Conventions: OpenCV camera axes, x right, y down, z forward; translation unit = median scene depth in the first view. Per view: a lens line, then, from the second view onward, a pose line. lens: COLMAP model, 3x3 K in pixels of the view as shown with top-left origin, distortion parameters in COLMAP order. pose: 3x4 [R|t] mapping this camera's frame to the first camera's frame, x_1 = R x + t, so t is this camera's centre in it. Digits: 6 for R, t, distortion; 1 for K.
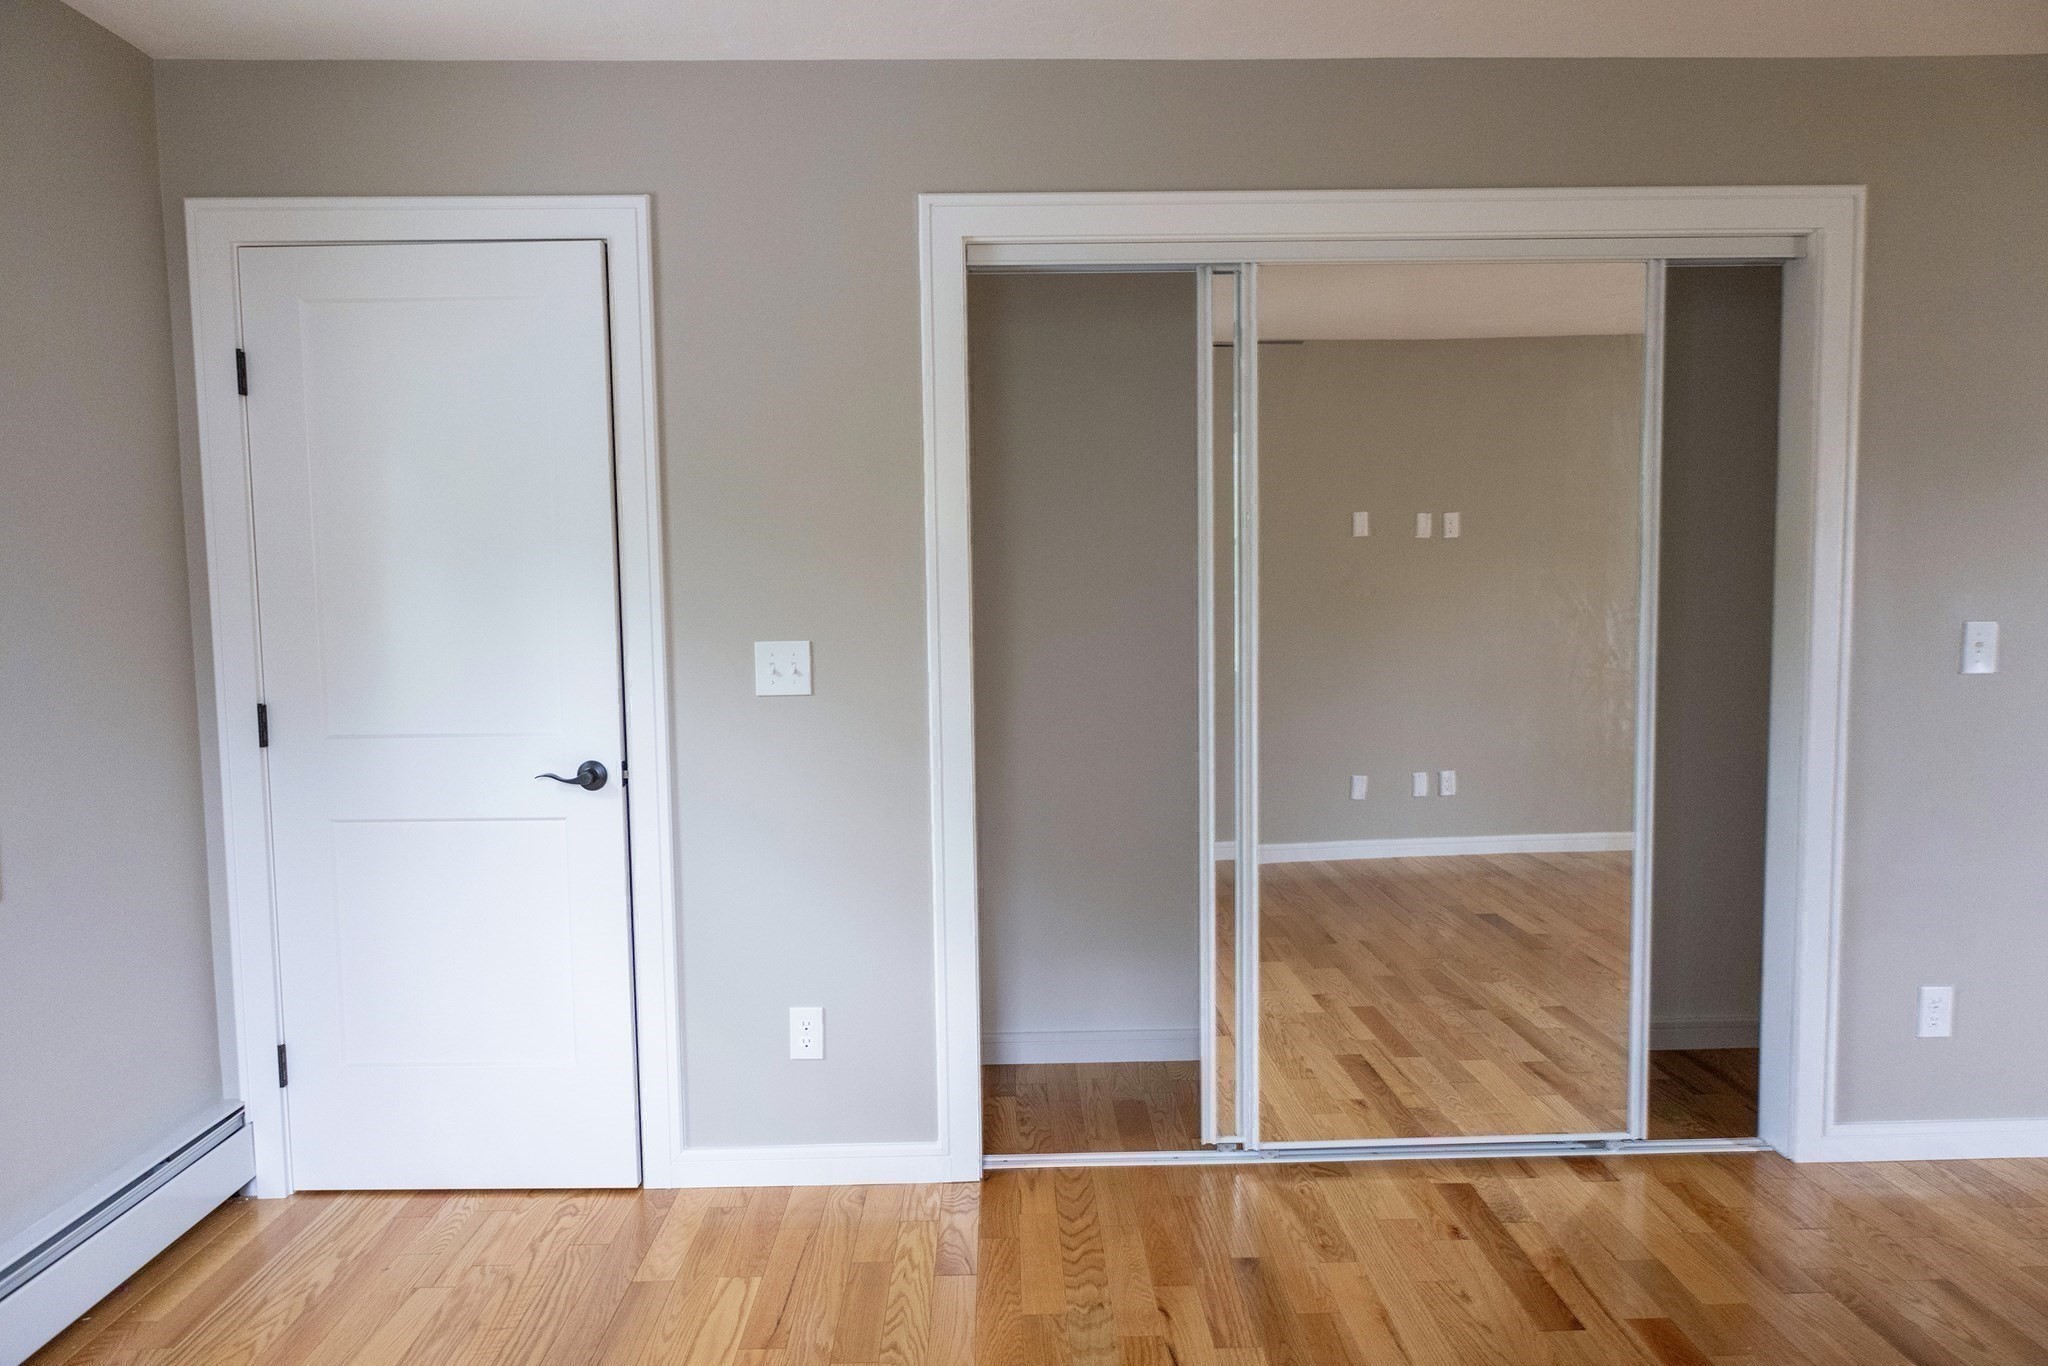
lens RADIAL K [[1307.5, 0, 1024.0], [0, 1307.5, 683.0], [0, 0, 1]] dist [-0.010573, 0.006445]
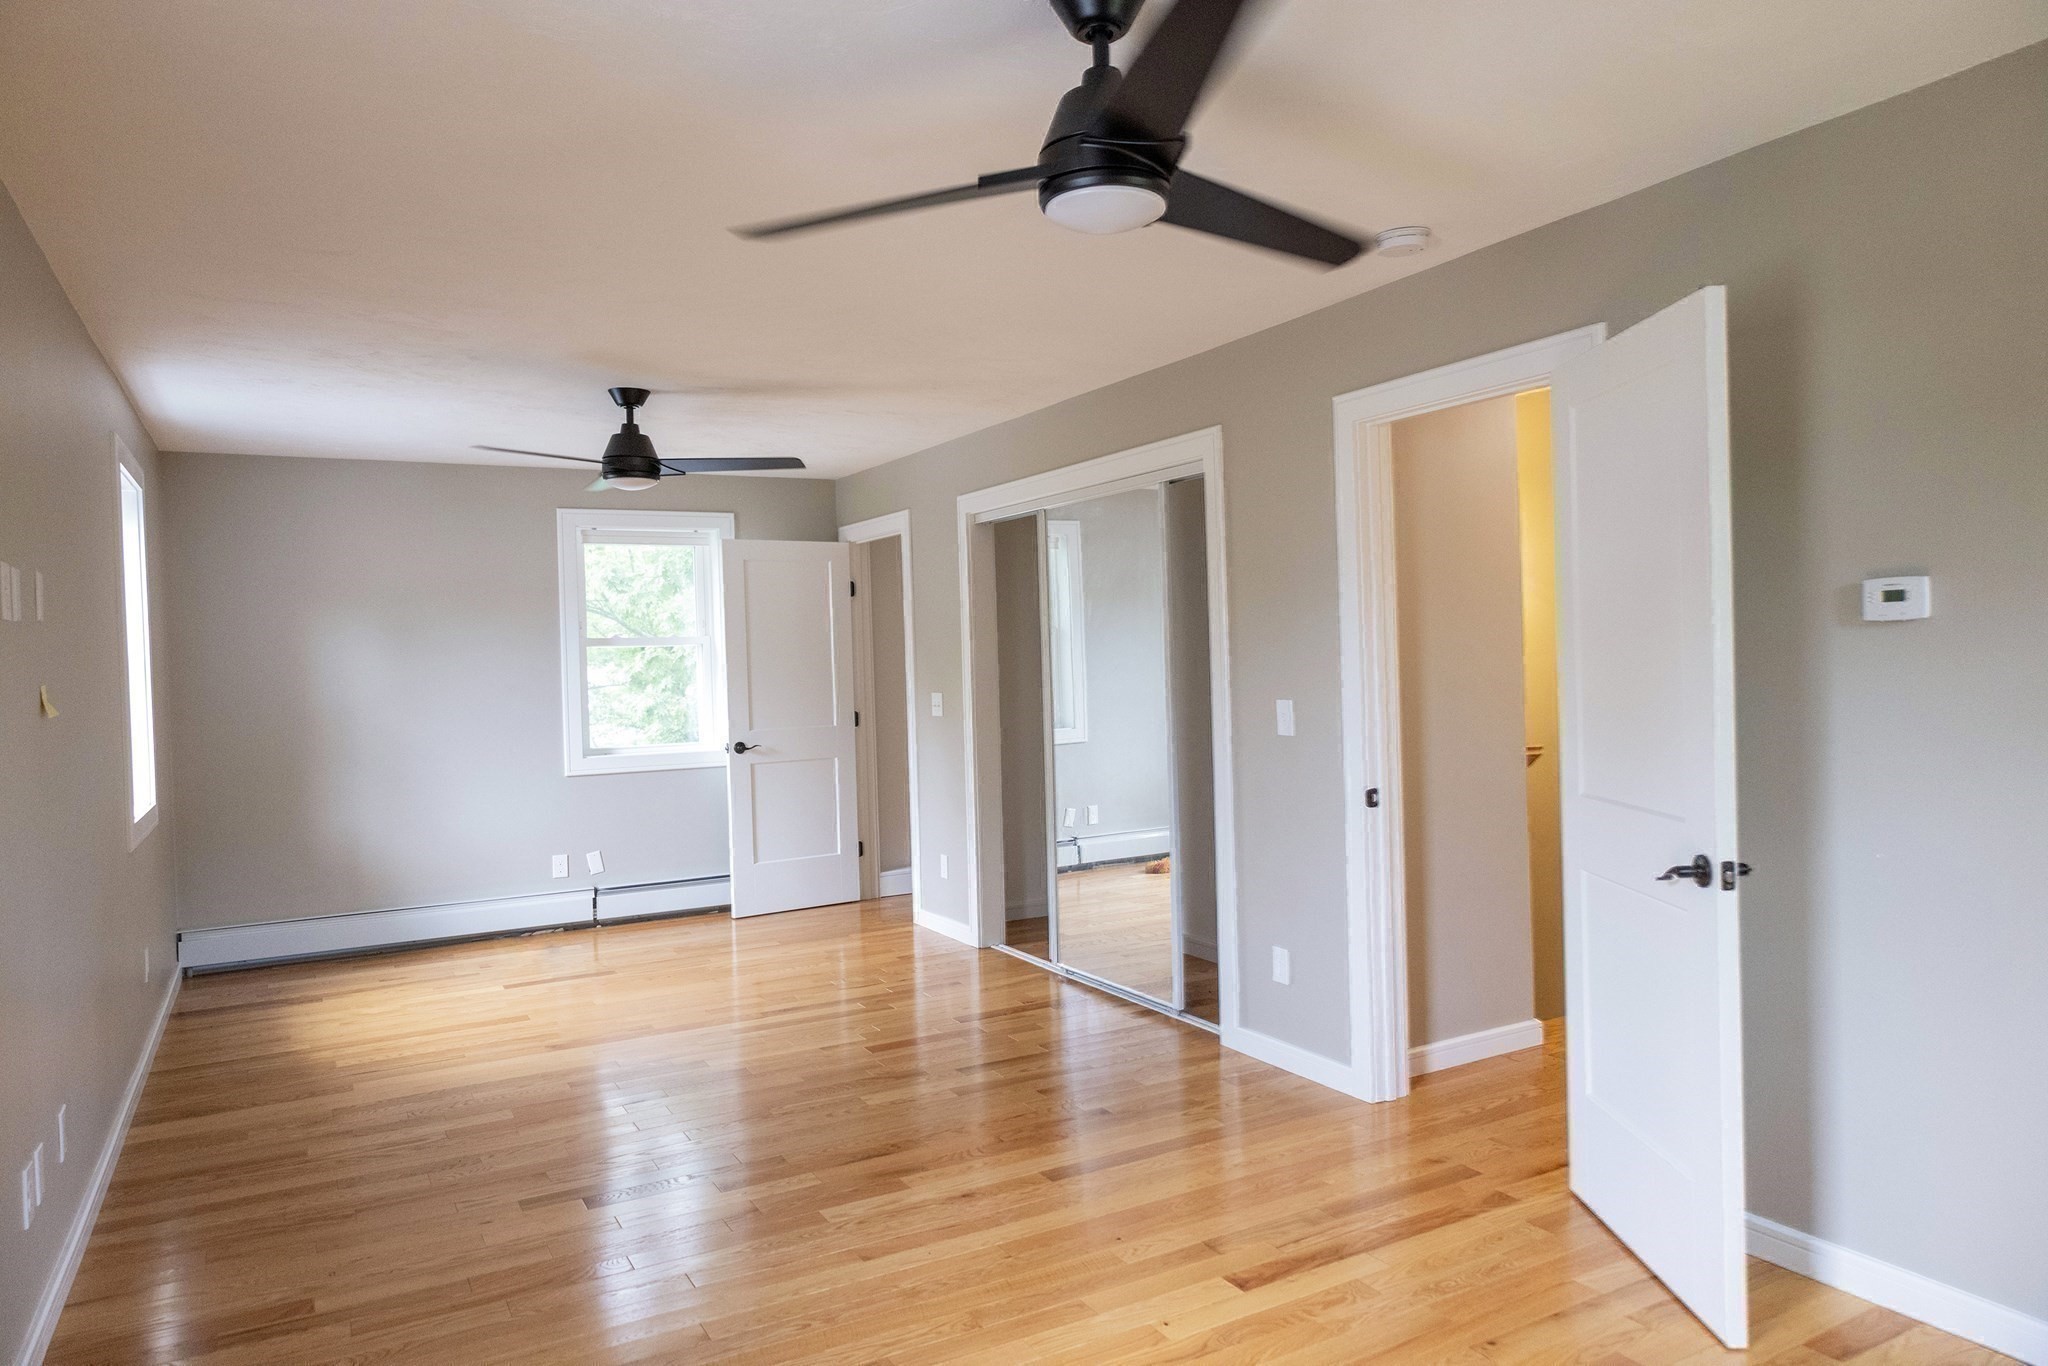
lens RADIAL K [[1307.5, 0, 1024.0], [0, 1307.5, 683.0], [0, 0, 1]] dist [-0.010573, 0.006445]
pose [[0.478531, 0.019779, -0.877848, 1.838907], [-0.065331, 0.997777, -0.013132, -0.024854], [0.875637, 0.063634, 0.478759, 0.029149]]
